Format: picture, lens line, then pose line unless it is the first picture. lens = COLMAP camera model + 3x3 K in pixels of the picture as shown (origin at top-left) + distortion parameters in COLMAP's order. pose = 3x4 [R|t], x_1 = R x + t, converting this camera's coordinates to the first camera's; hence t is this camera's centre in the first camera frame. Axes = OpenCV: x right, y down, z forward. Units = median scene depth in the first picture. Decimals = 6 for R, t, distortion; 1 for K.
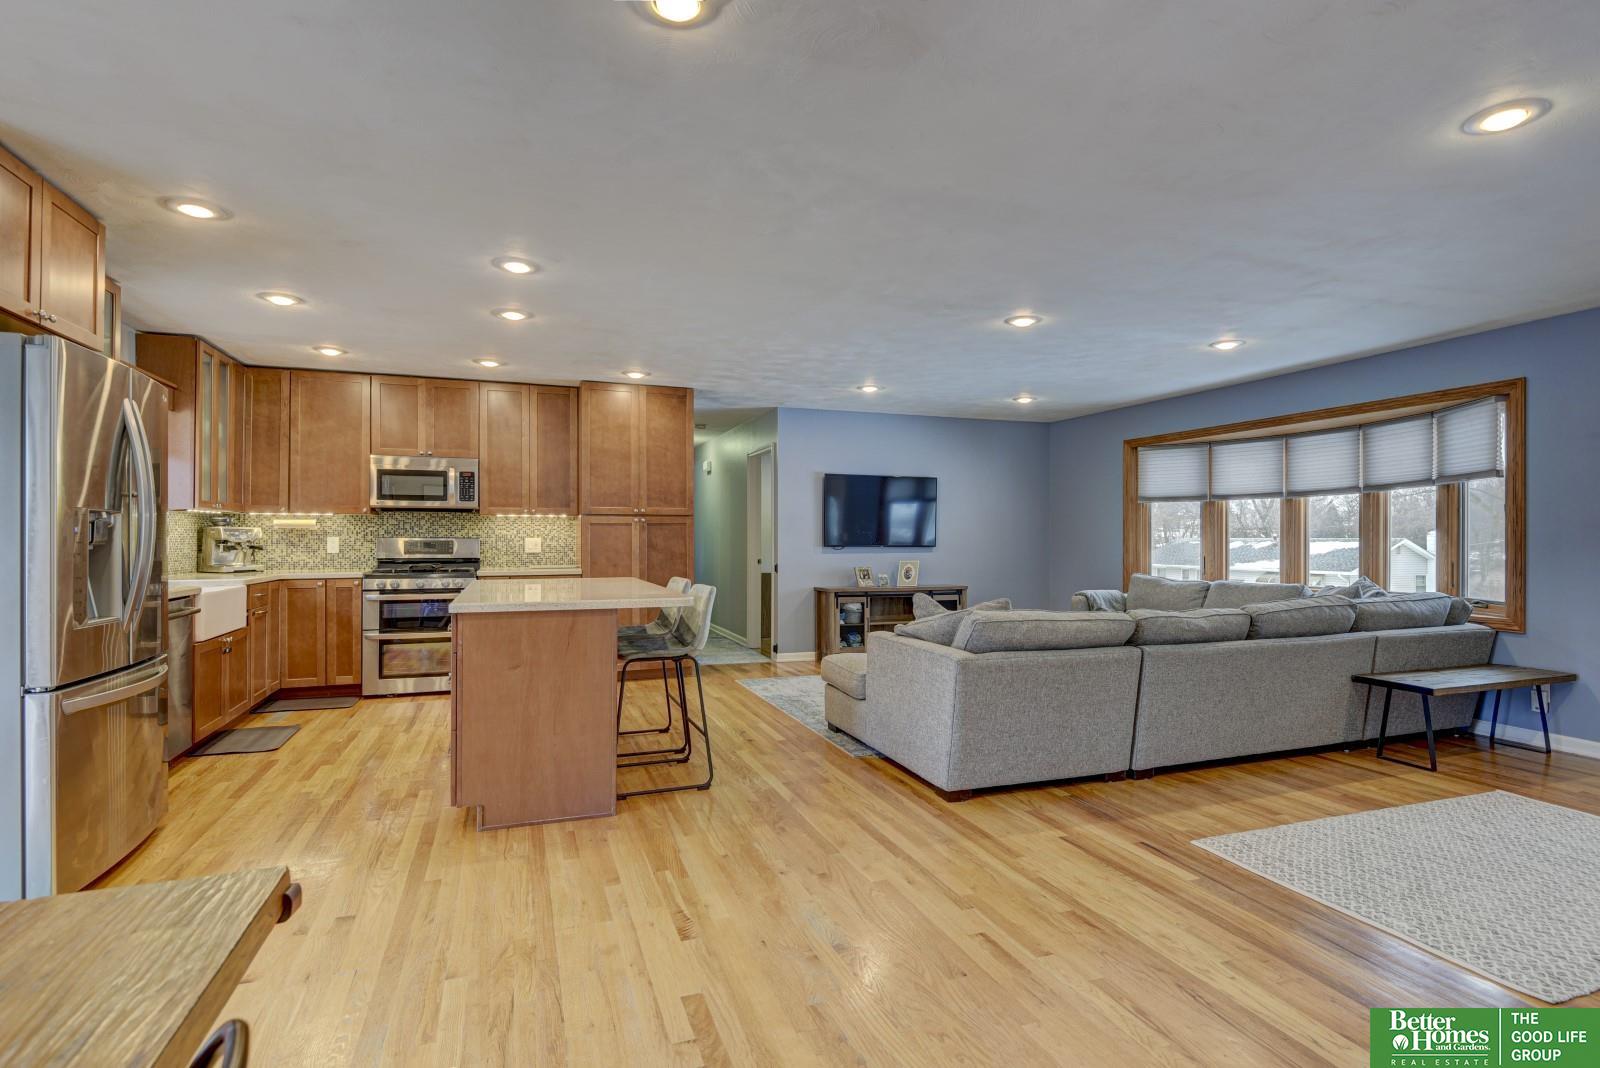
lens RADIAL K [[783.6, 0, 800.0], [0, 783.6, 534.0], [0, 0, 1]] dist [0.003593, -0.000207]
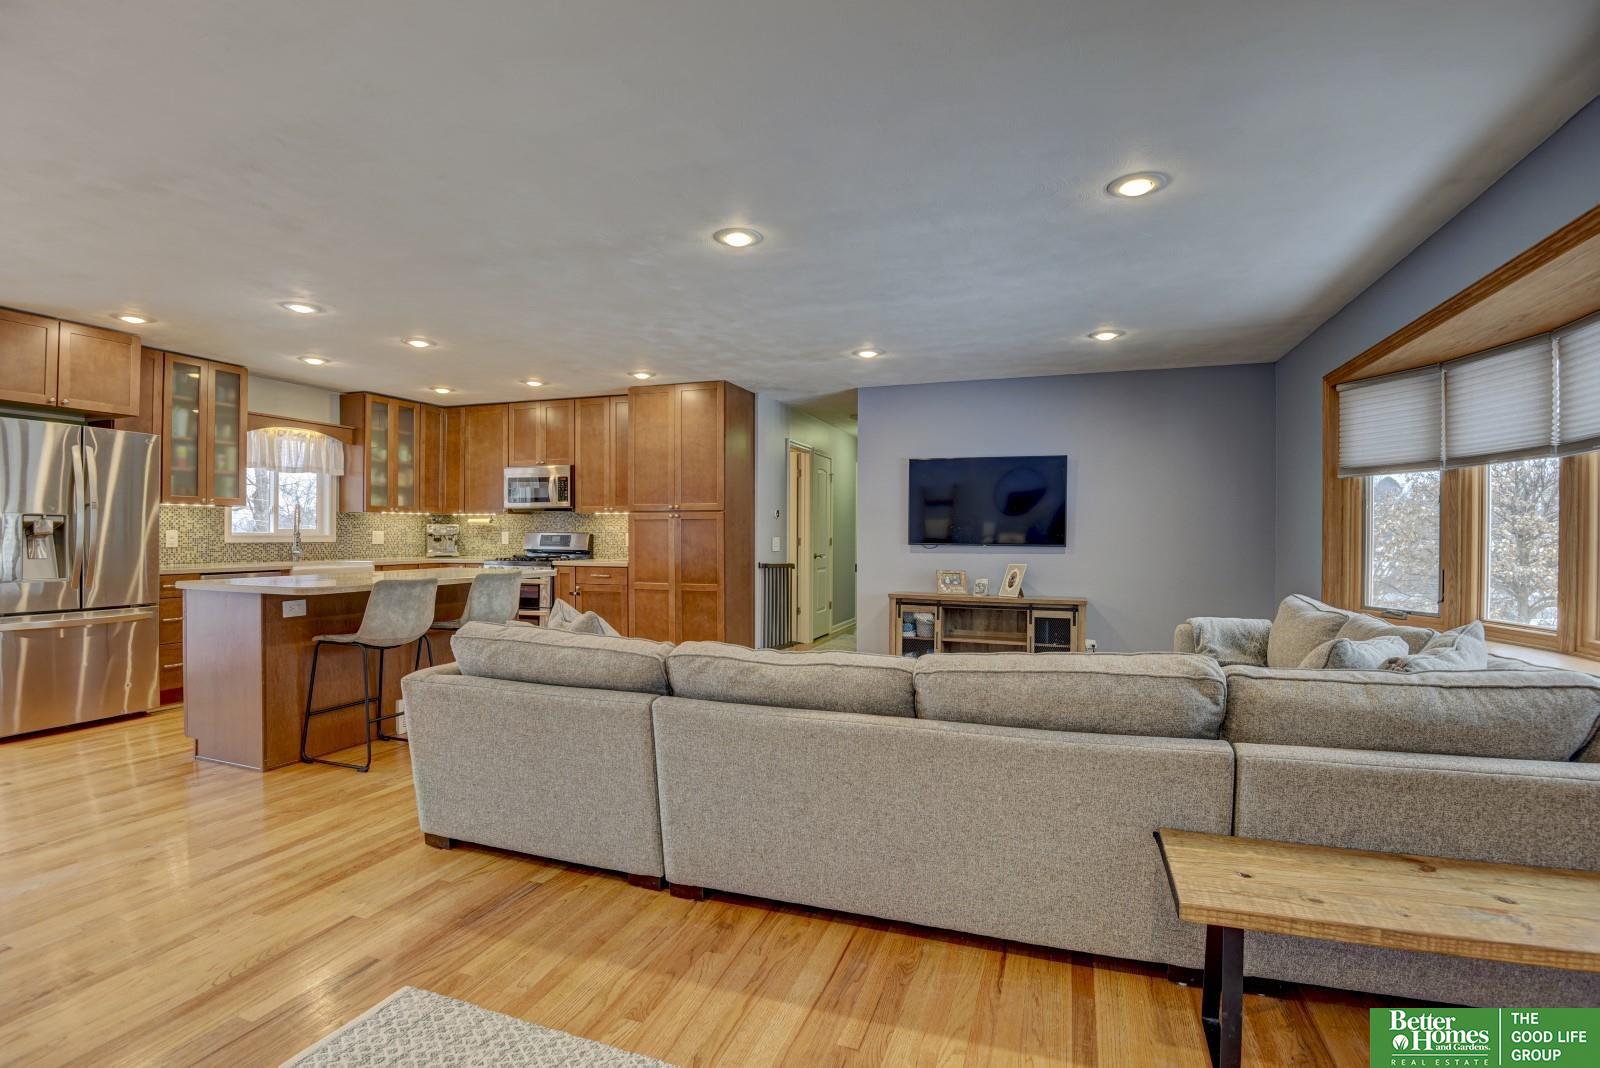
lens RADIAL K [[752.0, 0, 794.7], [0, 752.0, 534.6], [0, 0, 1]] dist [-0.016878, -0.017182]
pose [[0.763734, 0.003477, -0.645521, 0.622085], [-0.000852, 0.999990, 0.004378, 0.002514], [0.645530, -0.002794, 0.763730, 0.396030]]
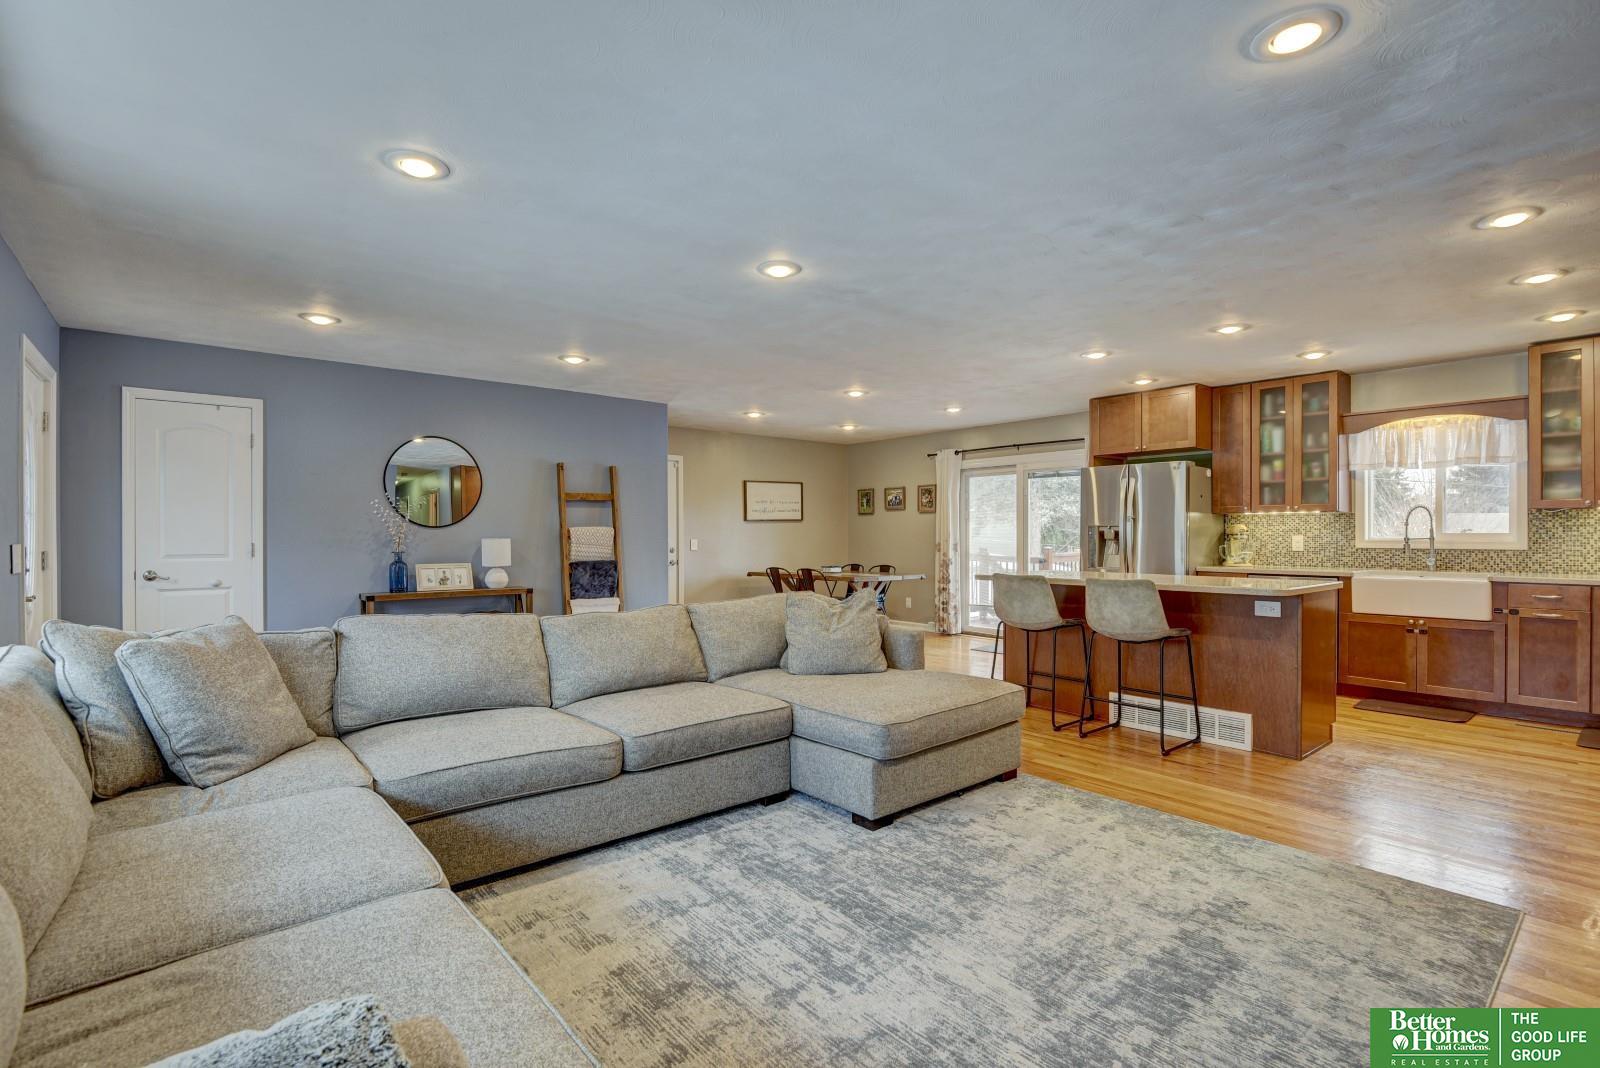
lens RADIAL K [[735.5, 0, 776.8], [0, 735.5, 537.7], [0, 0, 1]] dist [-0.004247, -0.000562]
pose [[-0.945217, -0.000359, -0.326441, 0.438655], [0.000756, 0.999994, -0.003288, 0.007547], [0.326441, -0.003355, -0.945212, 1.349318]]
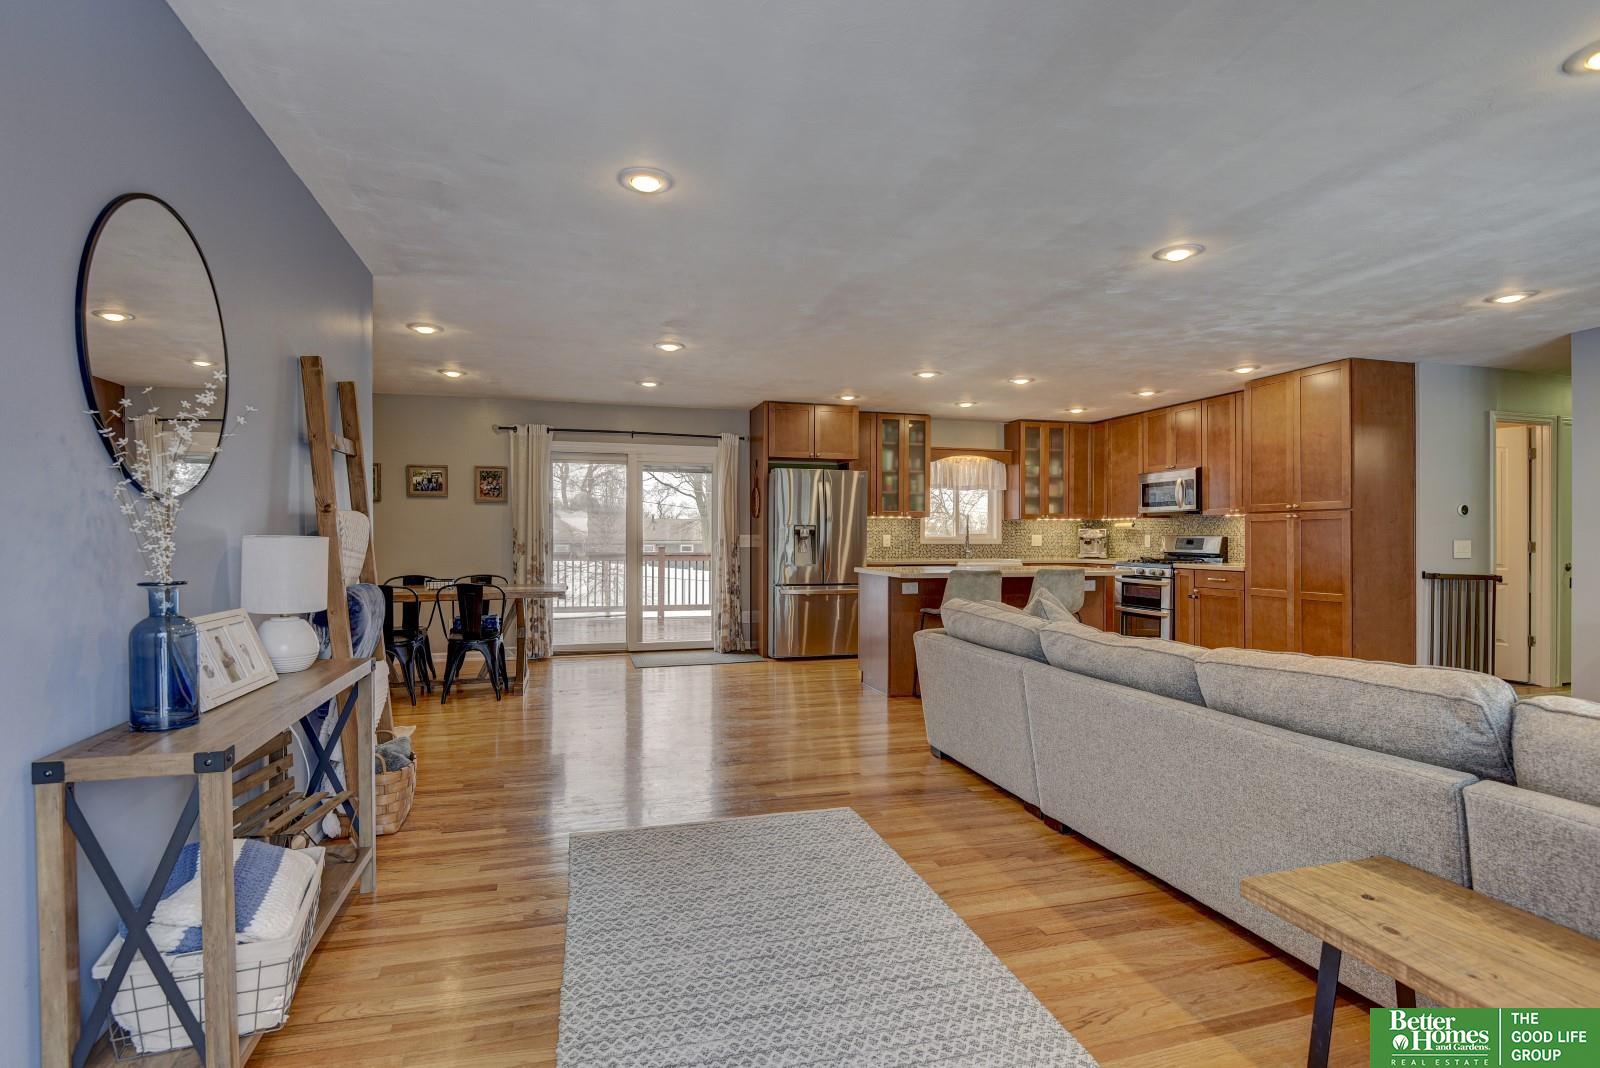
lens RADIAL K [[783.6, 0, 800.0], [0, 783.6, 534.0], [0, 0, 1]] dist [0.003593, -0.000207]
pose [[-0.070009, -0.004415, -0.997537, 0.864704], [0.002704, 0.999986, -0.004616, 0.006545], [0.997543, -0.003021, -0.069996, 0.543764]]
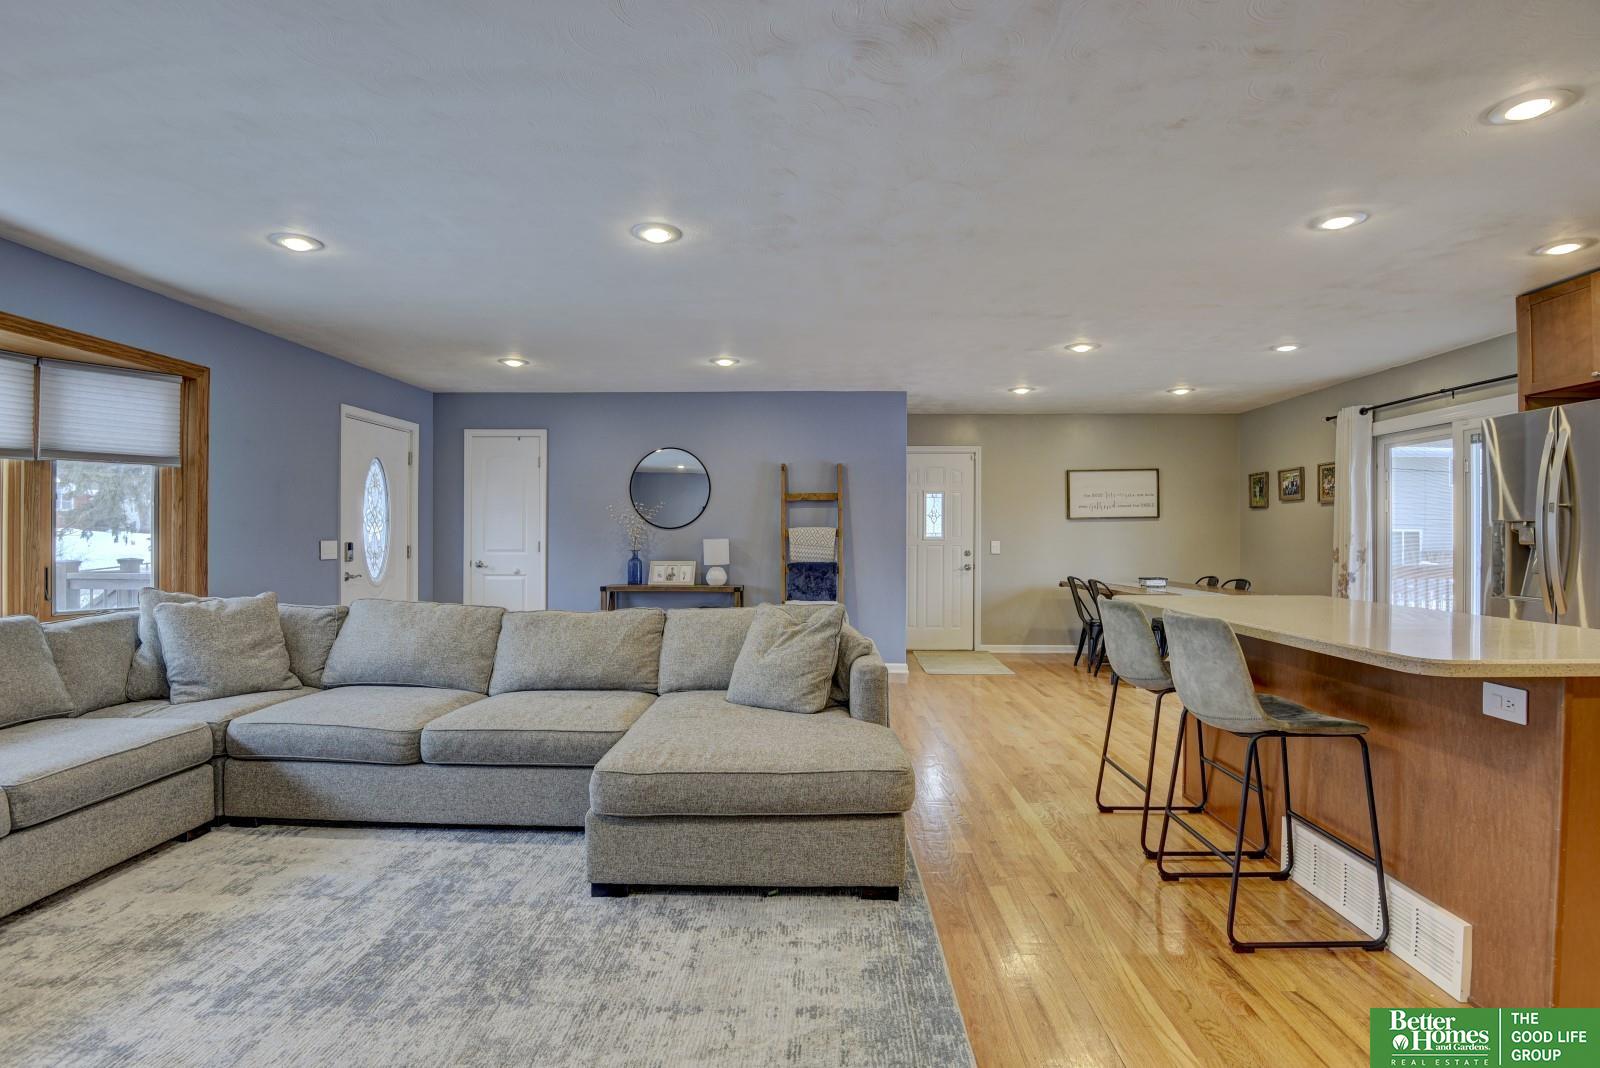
lens RADIAL K [[752.0, 0, 794.7], [0, 752.0, 534.6], [0, 0, 1]] dist [-0.016878, -0.017182]
pose [[-0.929469, -0.004253, 0.368876, -0.067662], [-0.006929, 0.999958, -0.005931, 0.004584], [-0.368835, -0.008069, -0.929460, 1.240827]]
